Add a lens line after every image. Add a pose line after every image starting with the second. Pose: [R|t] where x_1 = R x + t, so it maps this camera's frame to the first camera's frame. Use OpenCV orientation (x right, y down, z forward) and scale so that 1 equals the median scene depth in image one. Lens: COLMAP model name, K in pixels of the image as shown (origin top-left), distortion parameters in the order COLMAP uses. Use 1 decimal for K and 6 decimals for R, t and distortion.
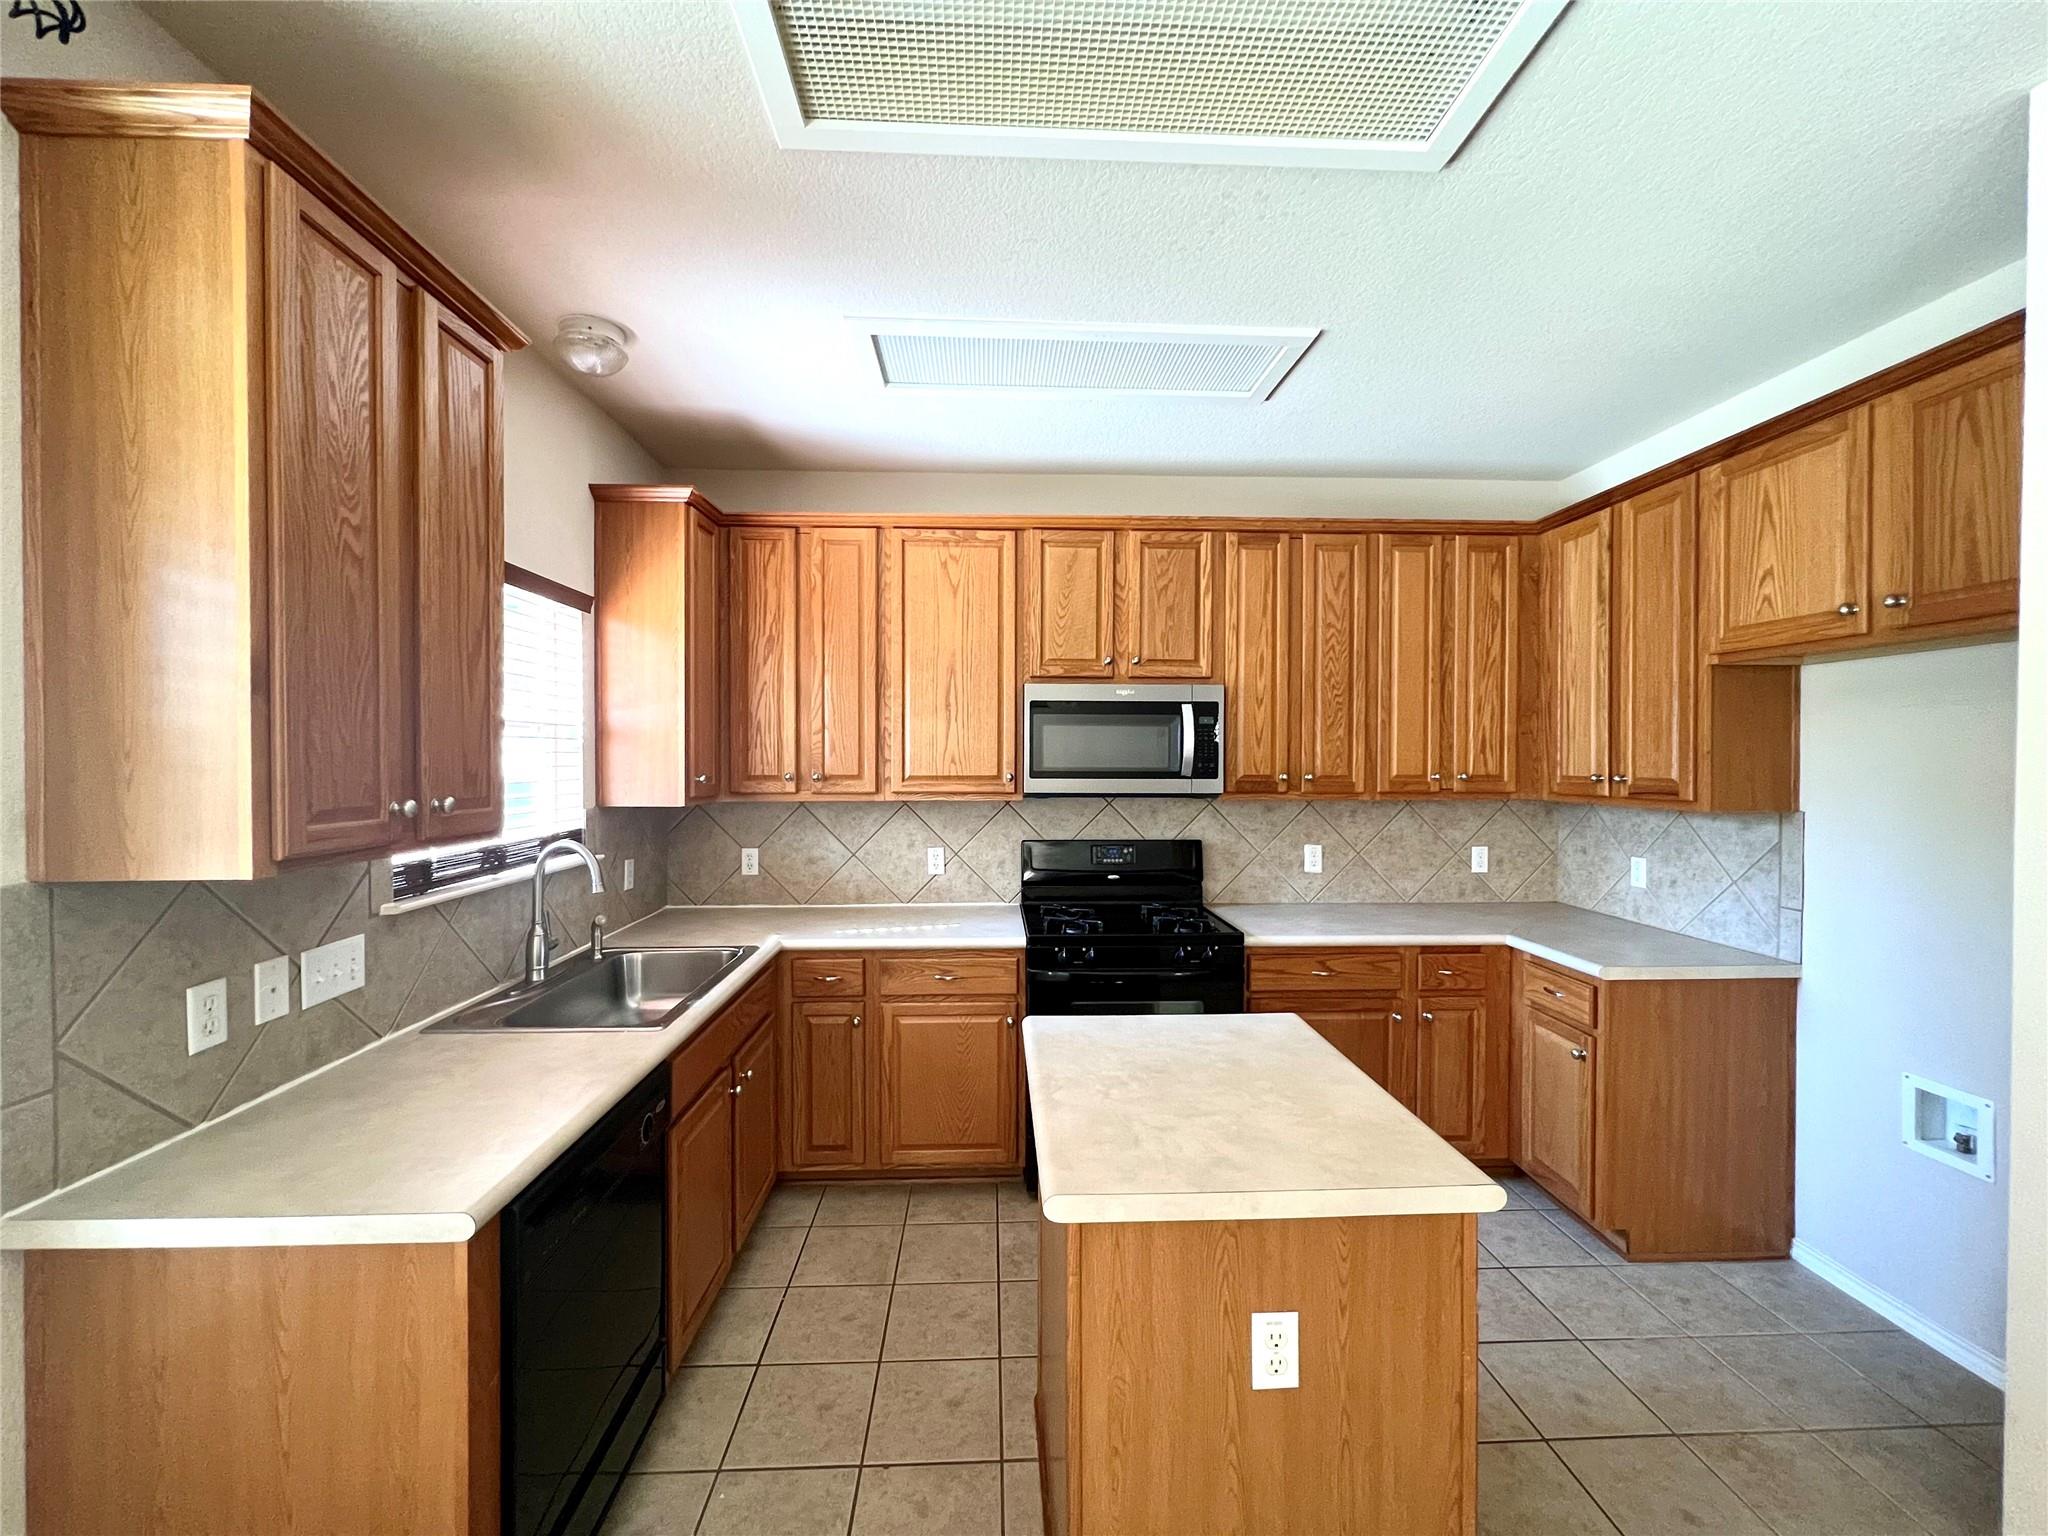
lens RADIAL K [[821.8, 0, 1028.5], [0, 821.8, 764.7], [0, 0, 1]] dist [0.002448, 0.000043]
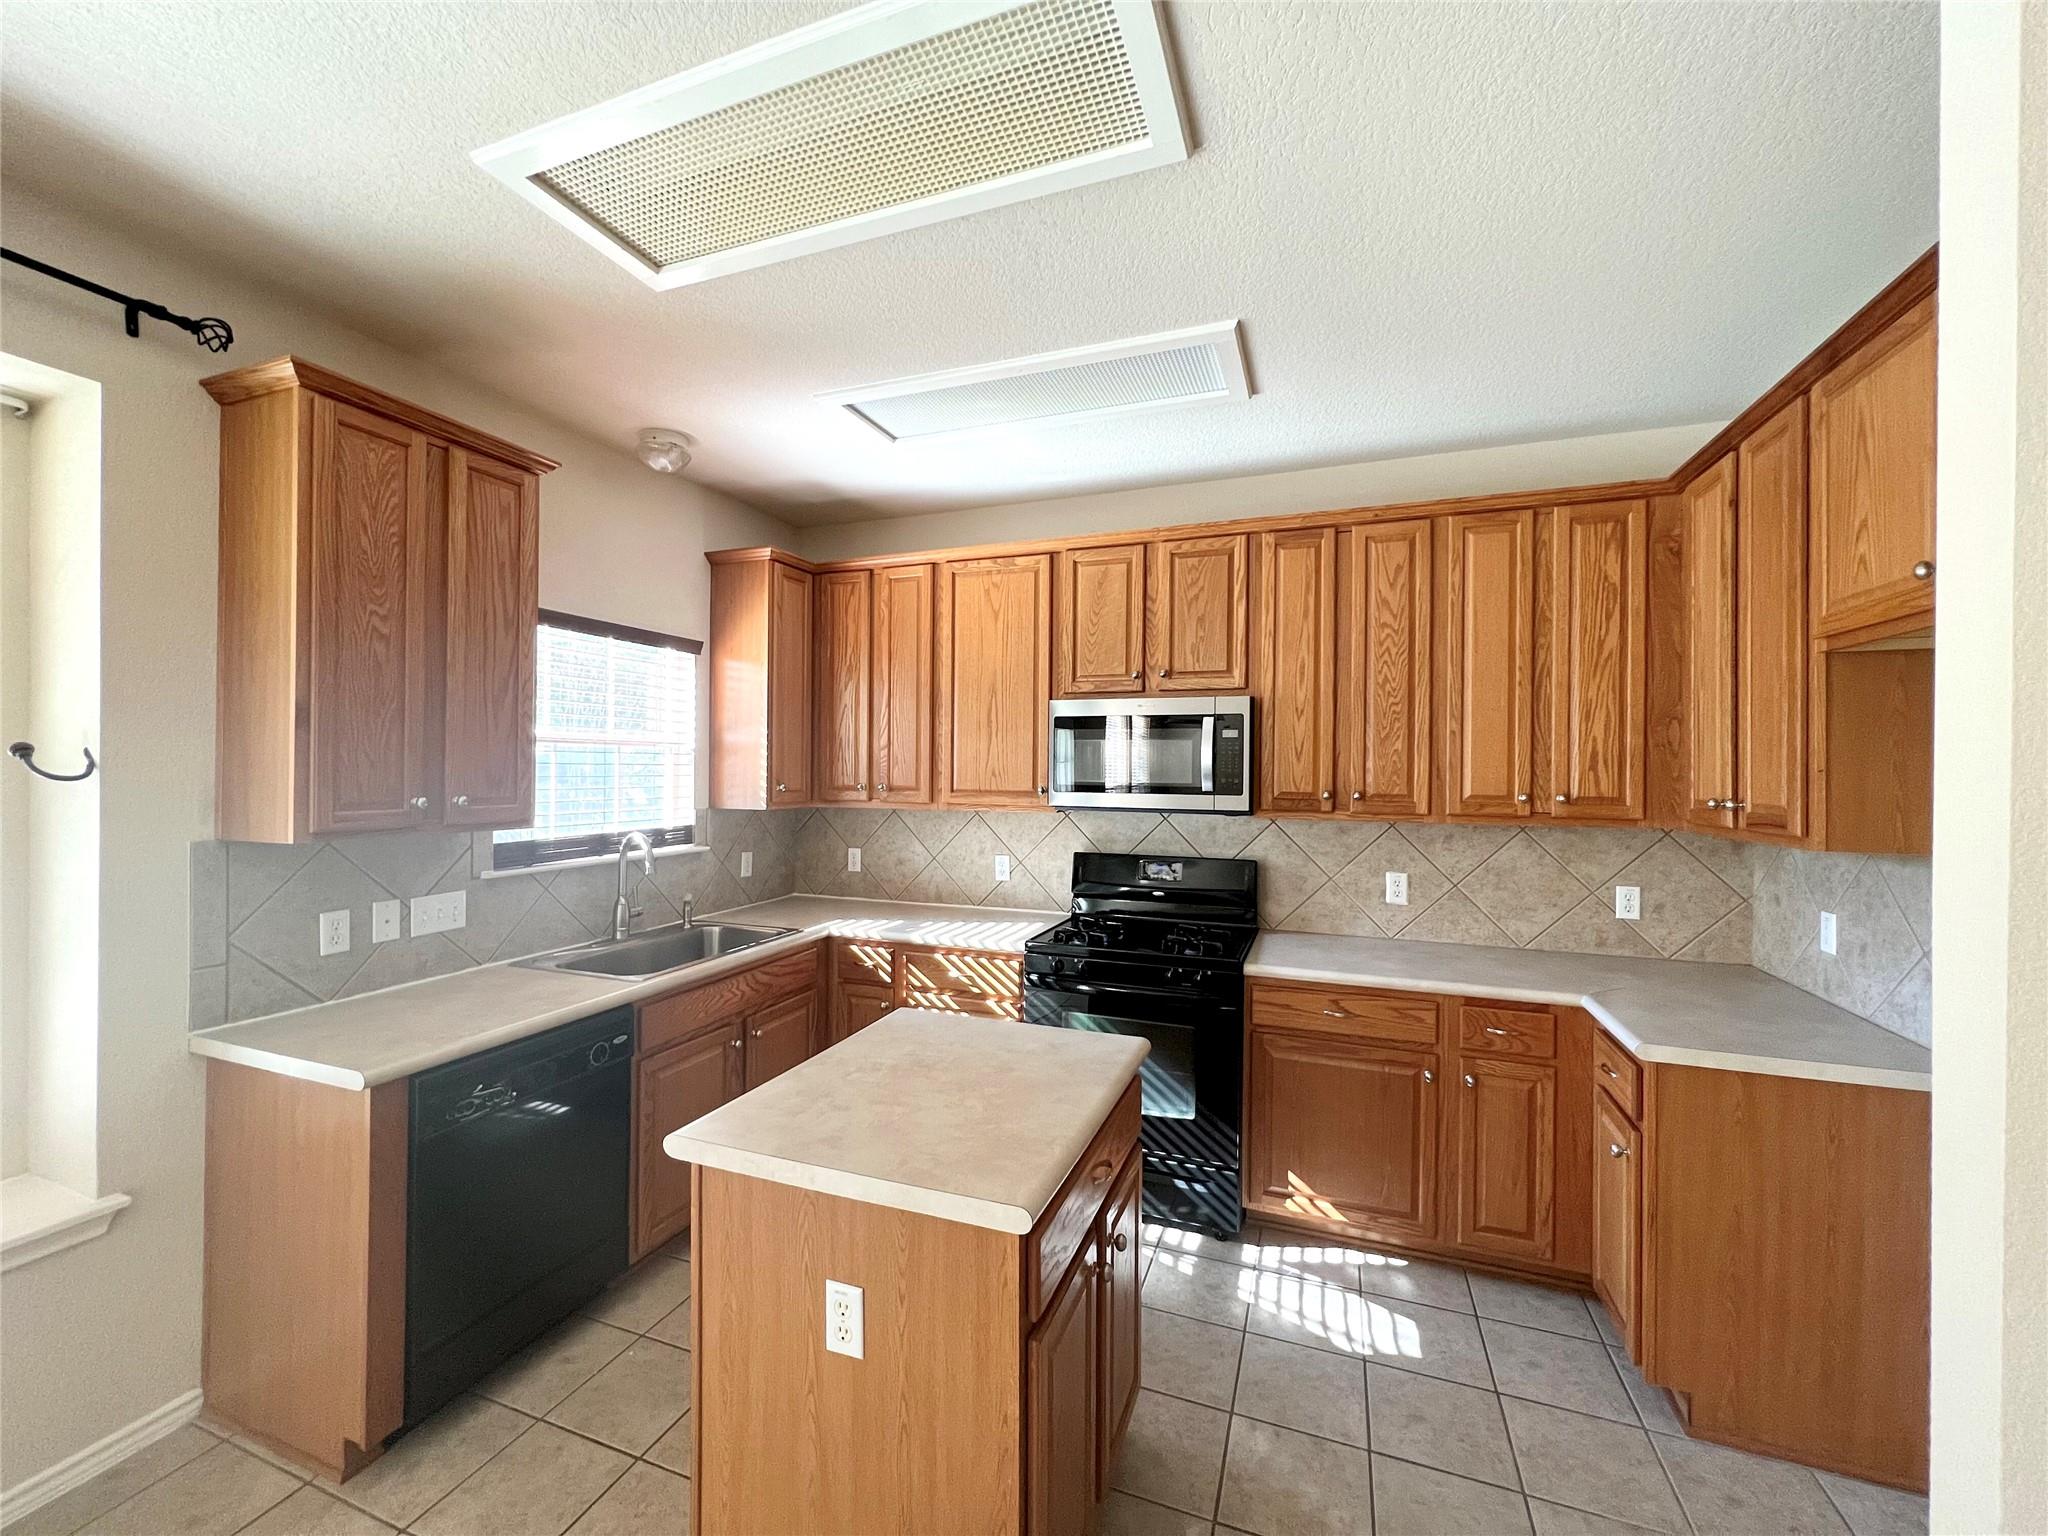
lens RADIAL K [[821.8, 0, 1028.5], [0, 821.8, 764.7], [0, 0, 1]] dist [0.002448, 0.000043]
pose [[0.919296, 0.003963, -0.393546, 0.372345], [-0.010239, 0.999852, -0.013849, -0.002515], [0.393432, 0.016761, 0.919201, 0.034113]]
